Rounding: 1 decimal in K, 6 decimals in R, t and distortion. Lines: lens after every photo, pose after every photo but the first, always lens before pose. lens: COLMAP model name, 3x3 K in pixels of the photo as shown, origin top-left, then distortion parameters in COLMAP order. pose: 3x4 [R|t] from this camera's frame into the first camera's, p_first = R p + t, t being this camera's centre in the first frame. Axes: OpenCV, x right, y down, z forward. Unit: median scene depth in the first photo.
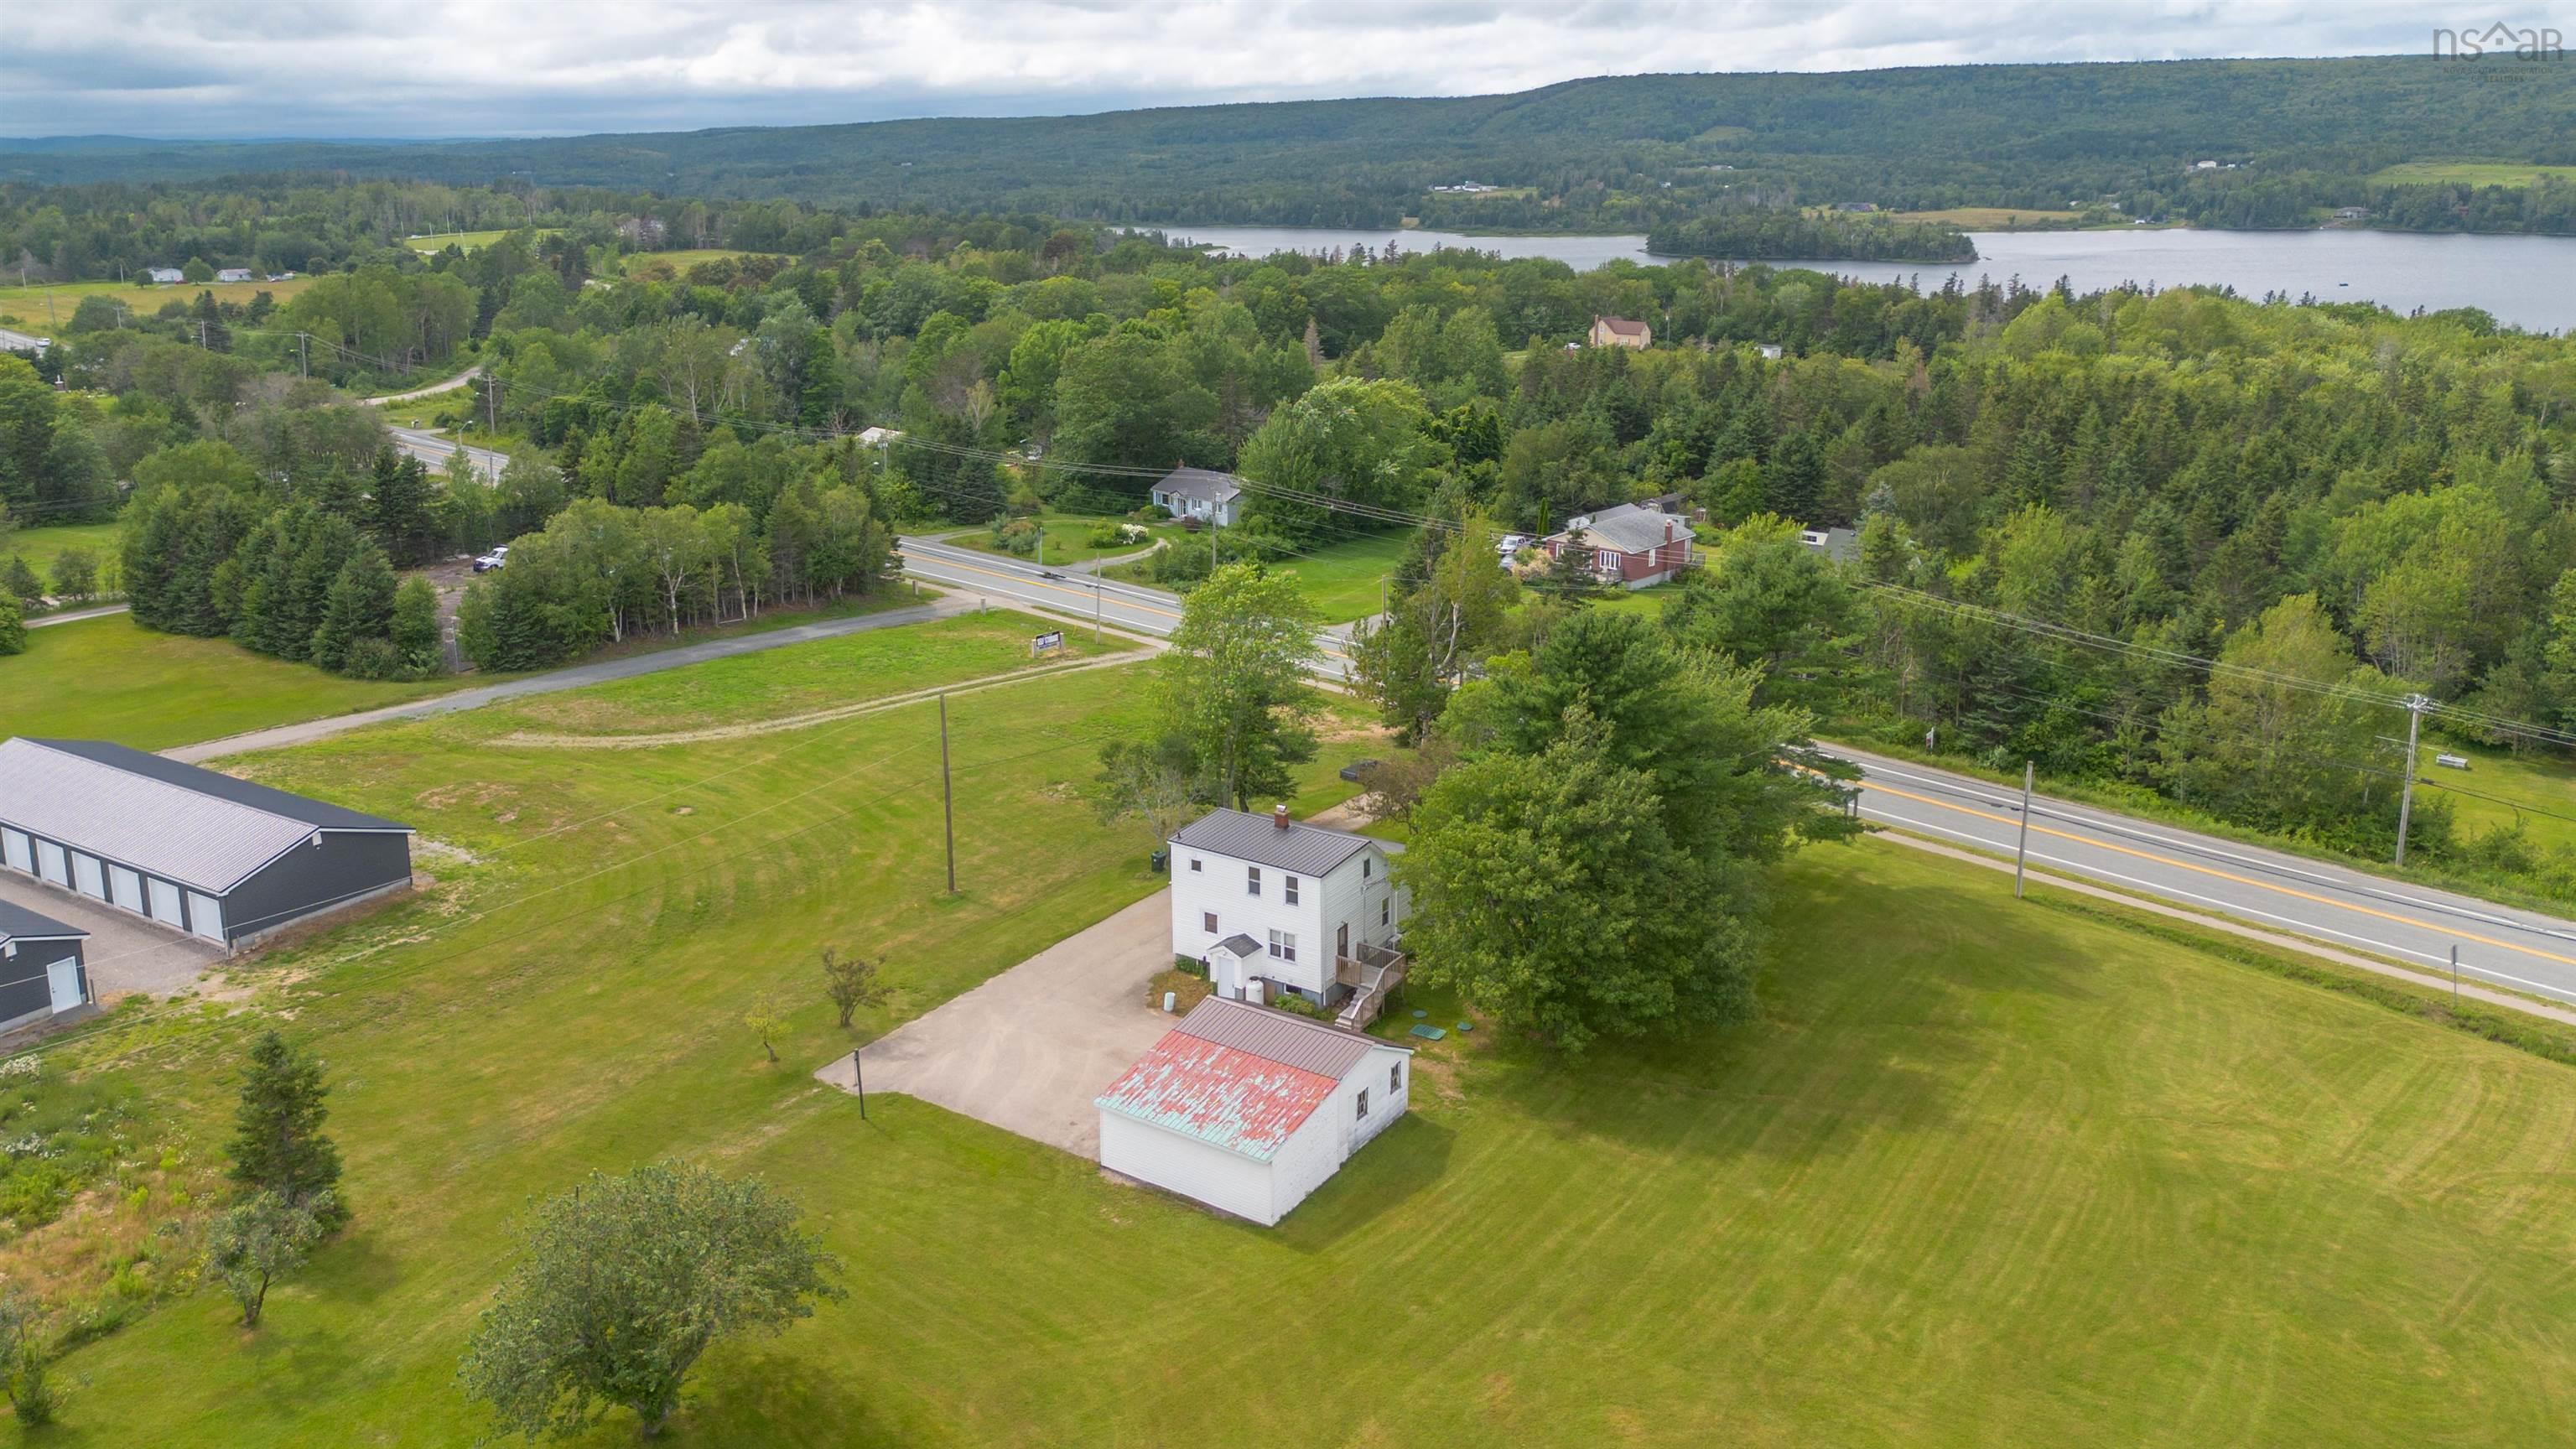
lens RADIAL K [[1891.4, 0, 1252.4], [0, 1891.4, 537.3], [0, 0, 1]] dist [0.066629, -0.079756]
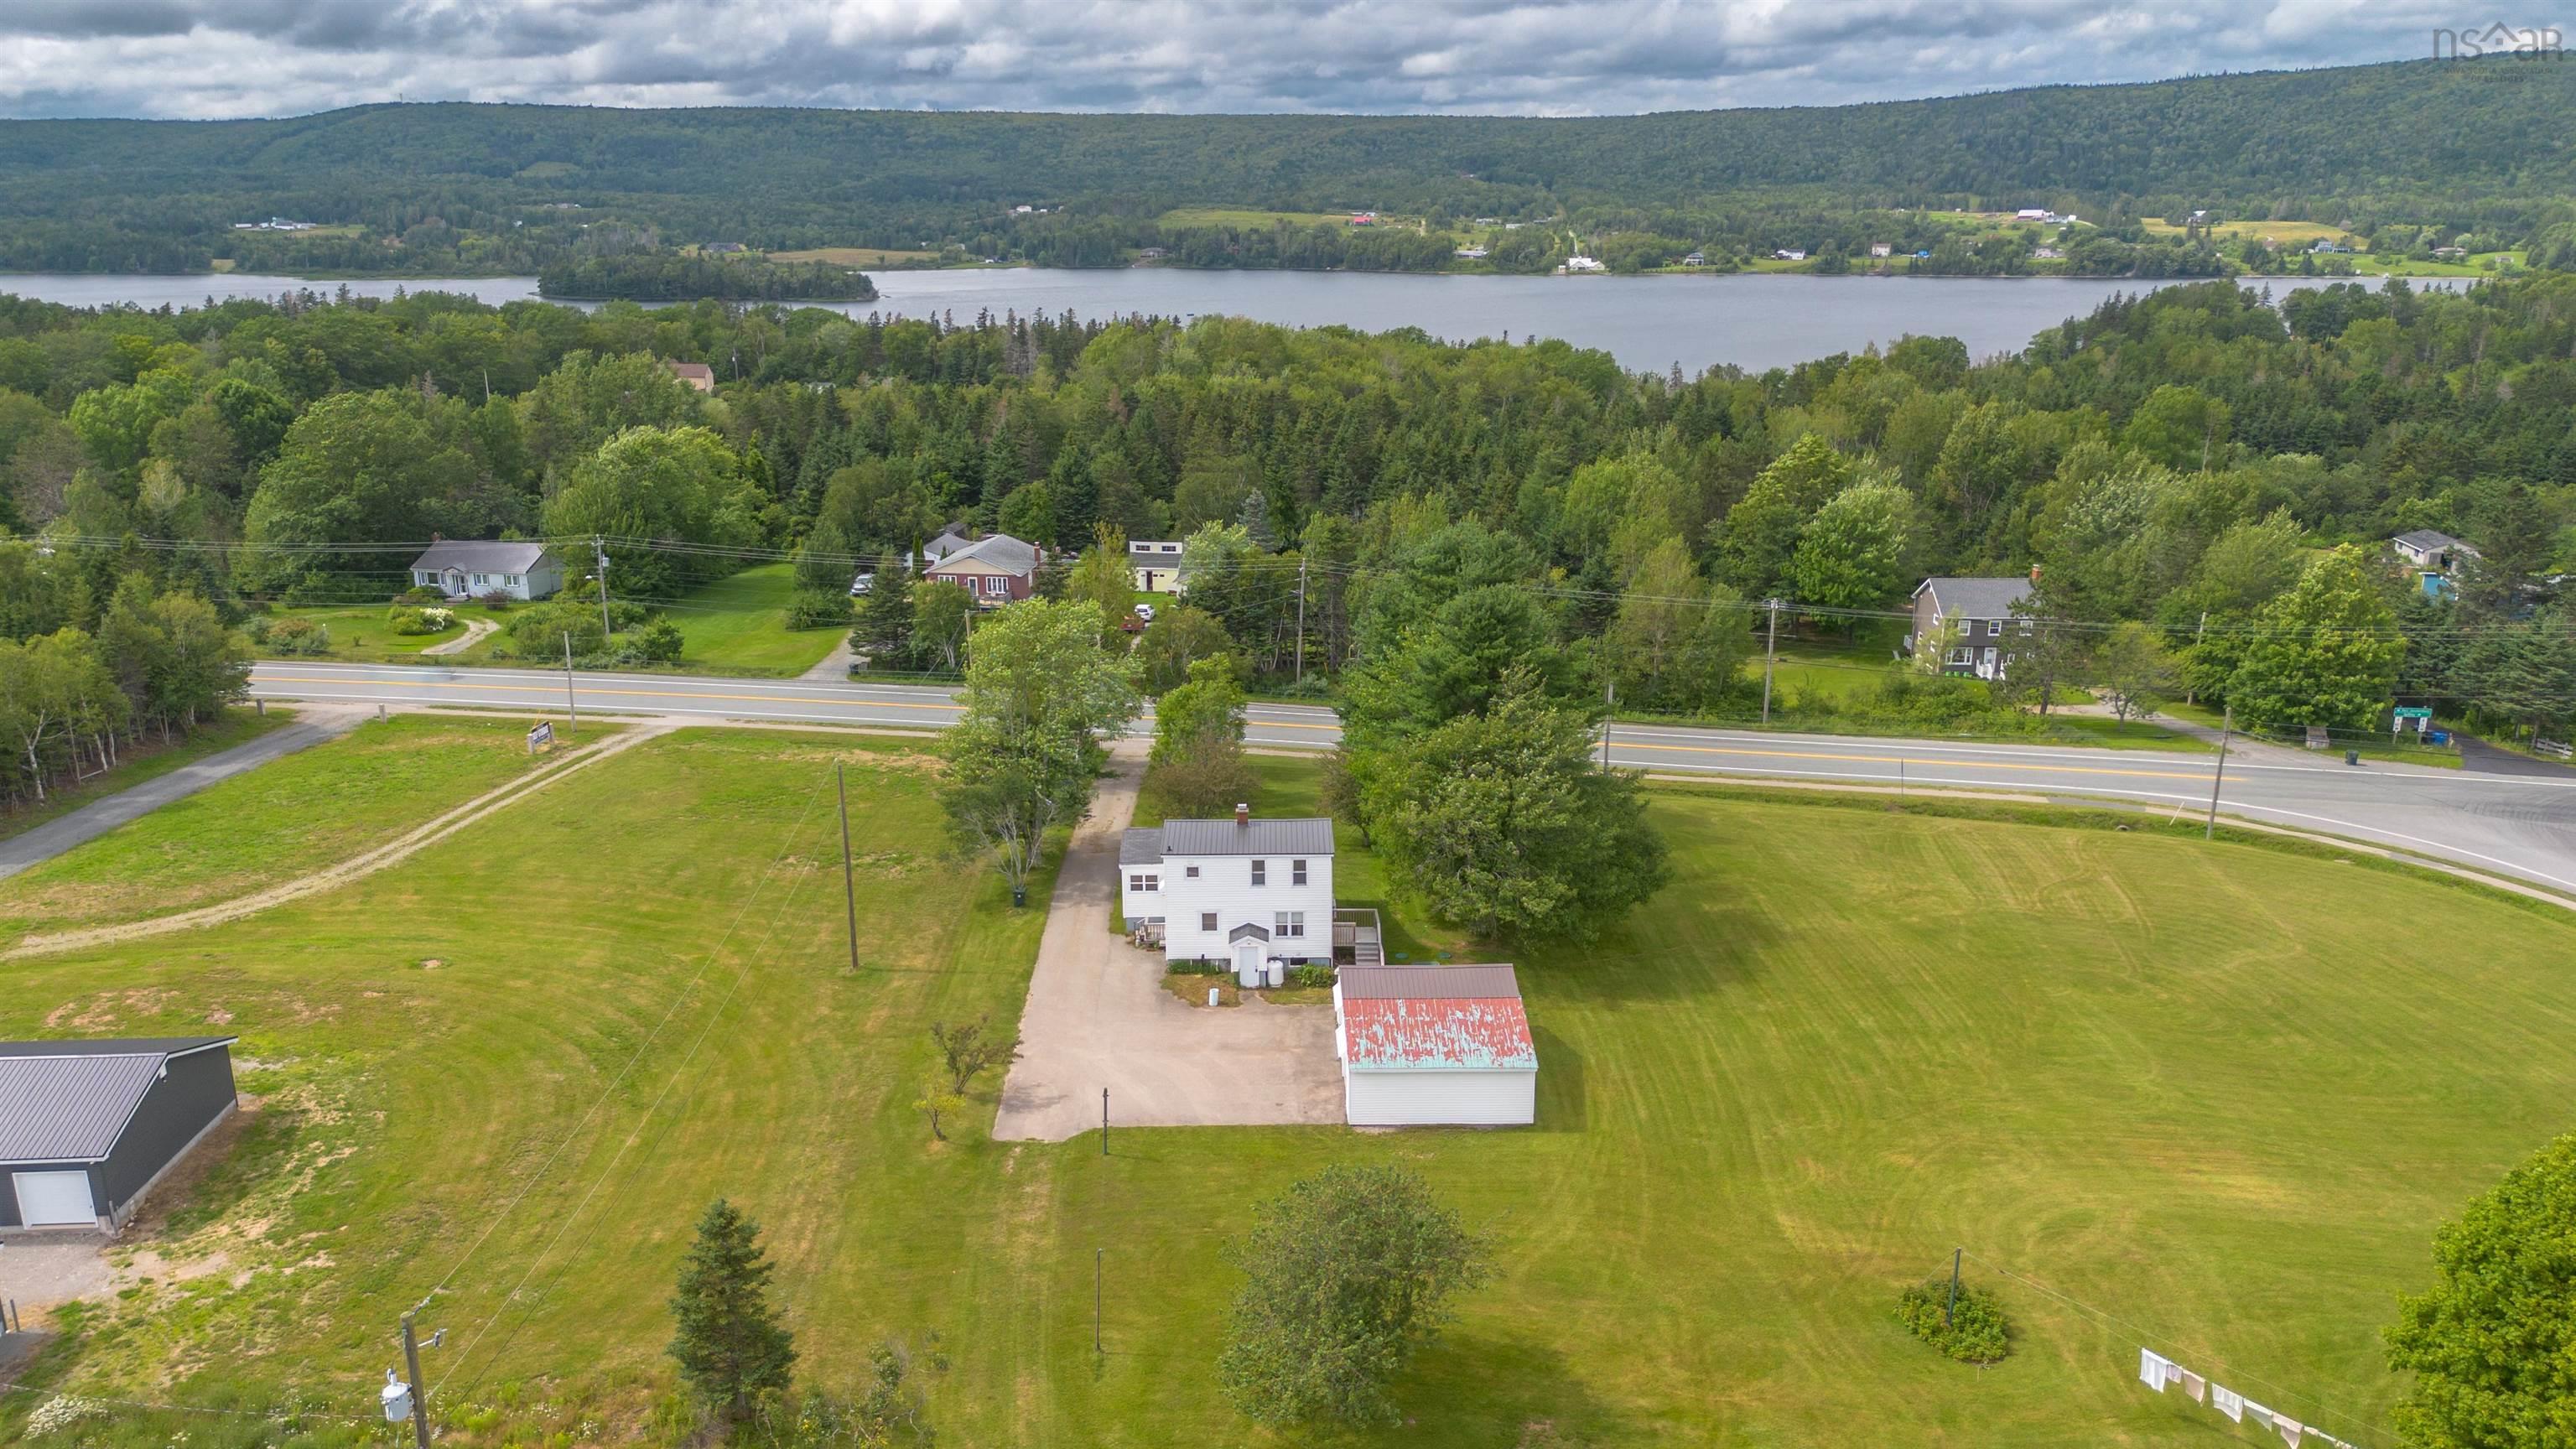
lens RADIAL K [[1845.3, 0, 1288.0], [0, 1845.3, 724.5], [0, 0, 1]] dist [0.079753, -0.095651]
pose [[0.819051, -0.151129, 0.553457, -0.230765], [0.107224, 0.988007, 0.111111, -0.007452], [-0.563612, -0.031662, 0.825433, 0.050146]]
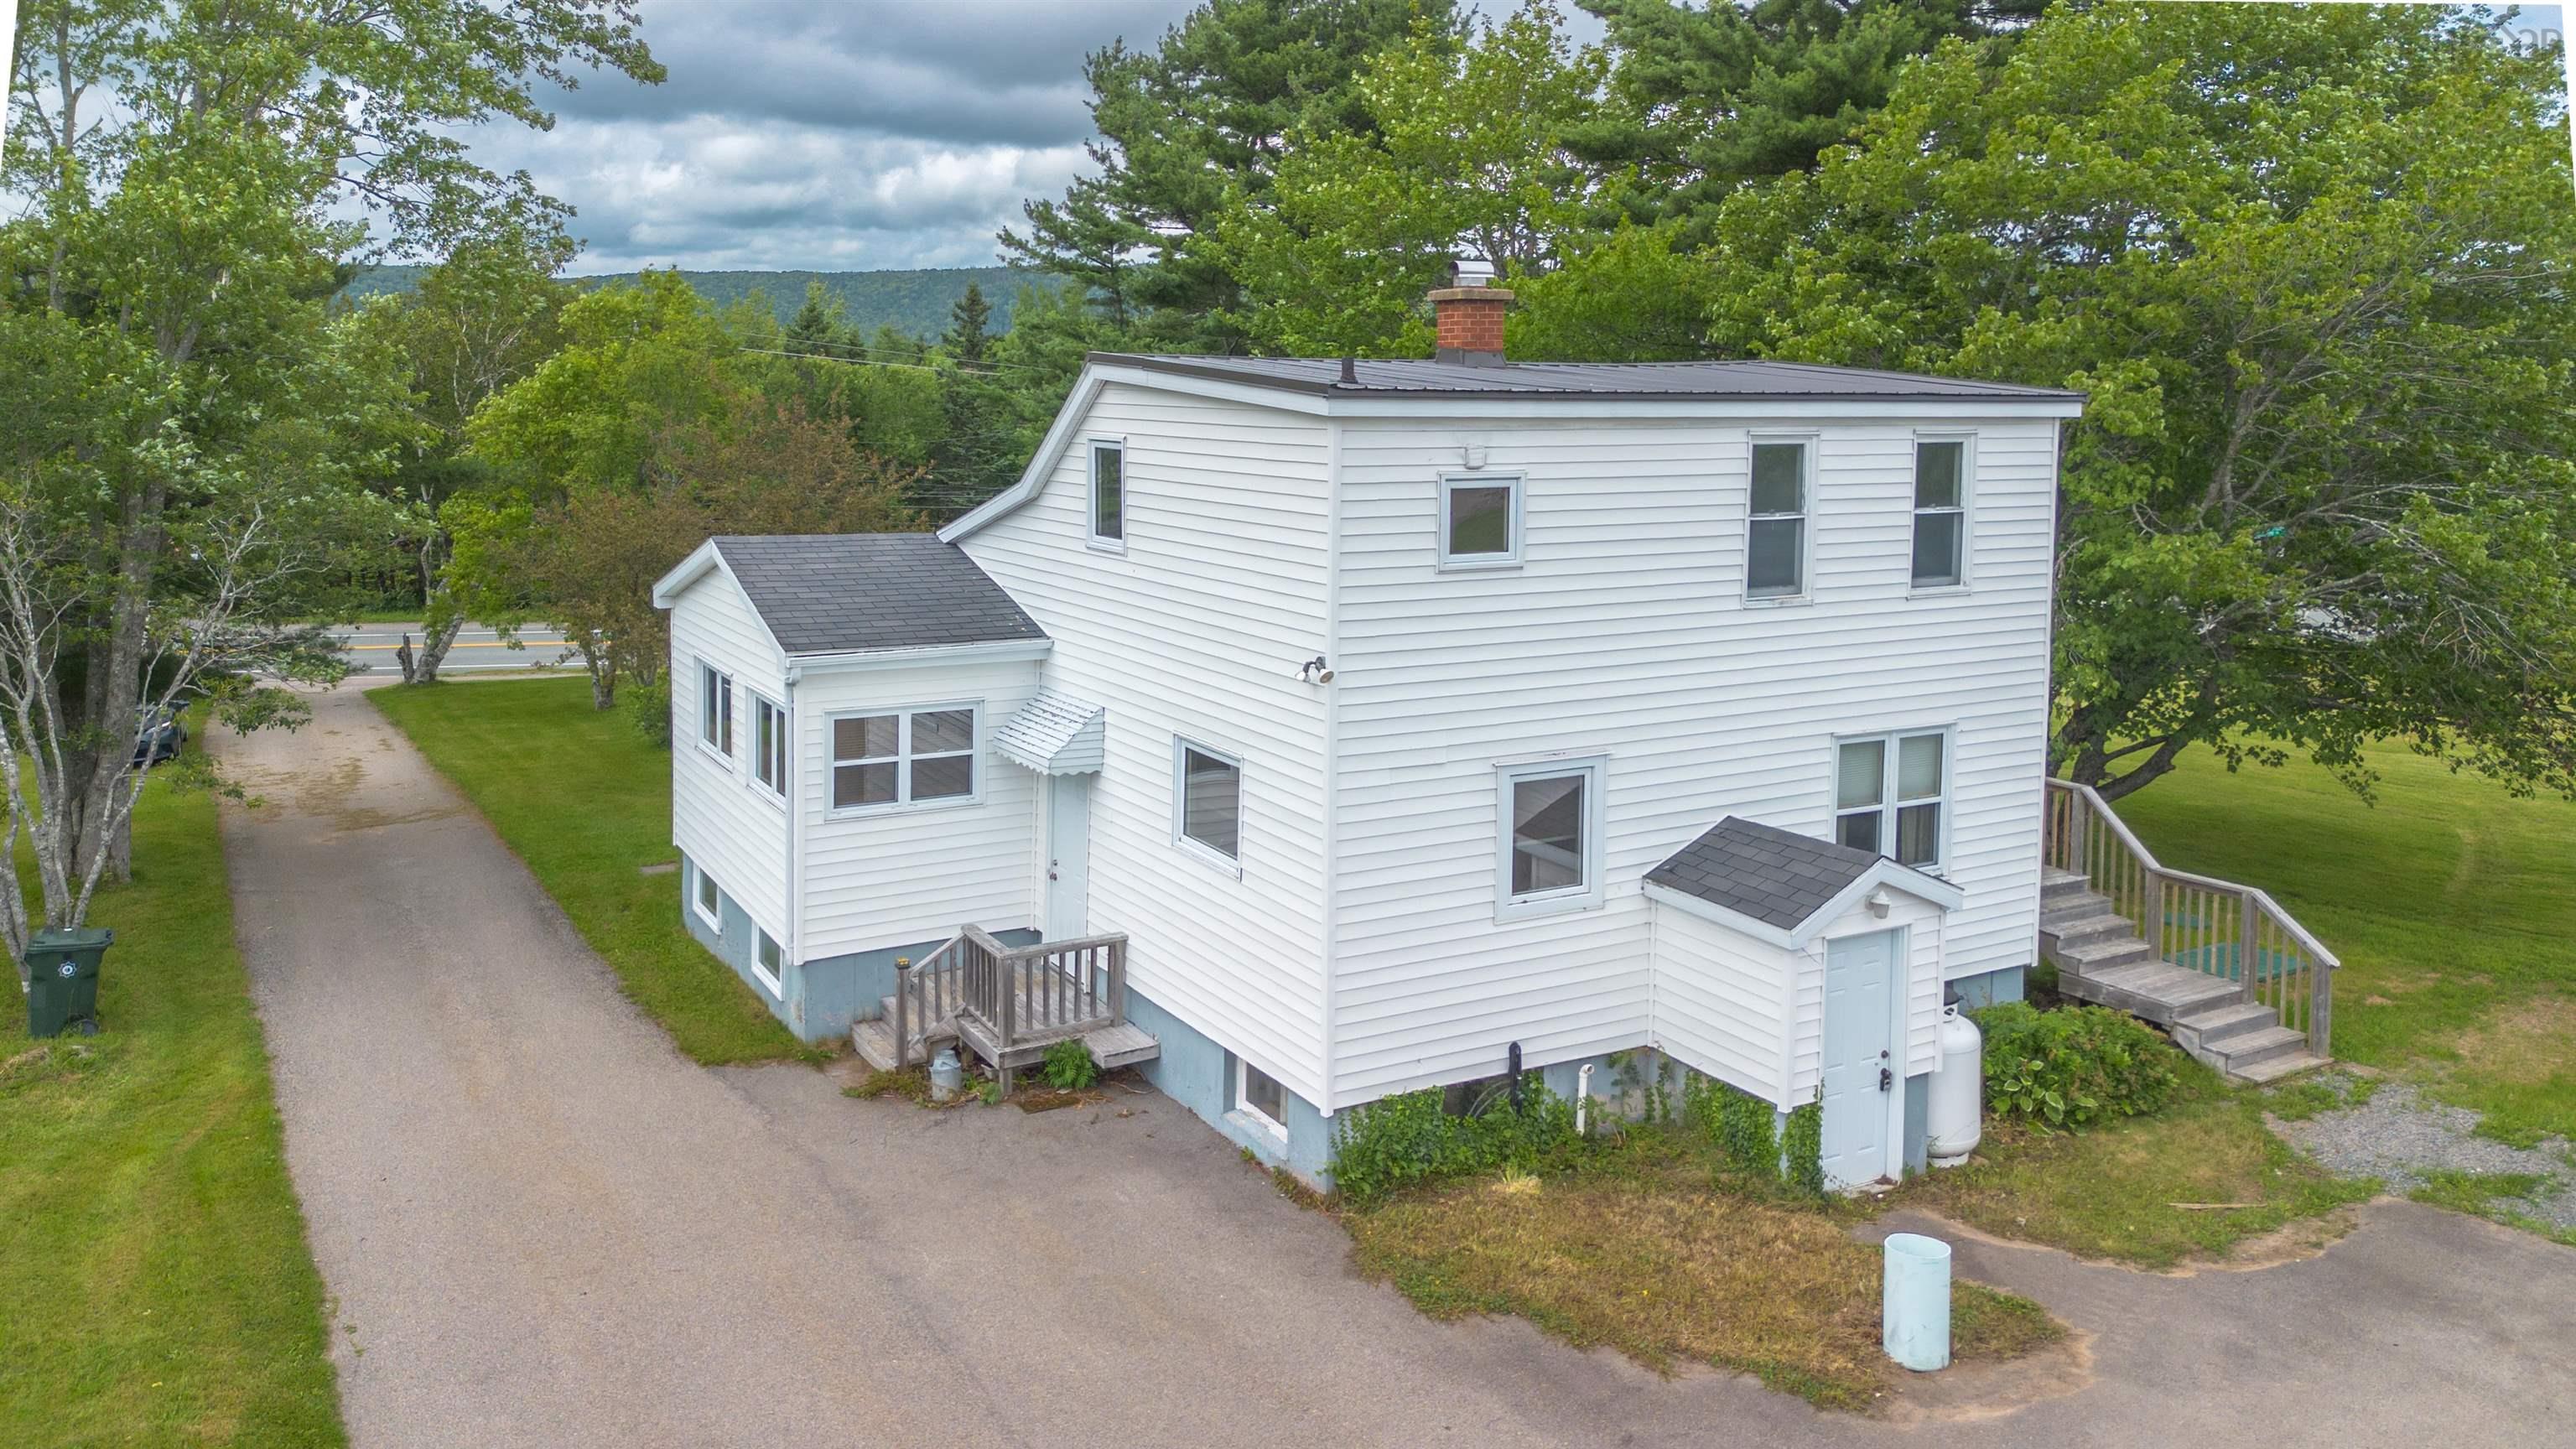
lens RADIAL K [[1891.4, 0, 1252.4], [0, 1891.4, 537.3], [0, 0, 1]] dist [0.066629, -0.079756]
pose [[0.445118, -0.064938, 0.893114, -0.081222], [0.159957, 0.987092, -0.007949, 0.073098], [-0.881070, 0.146398, 0.449759, 0.397784]]
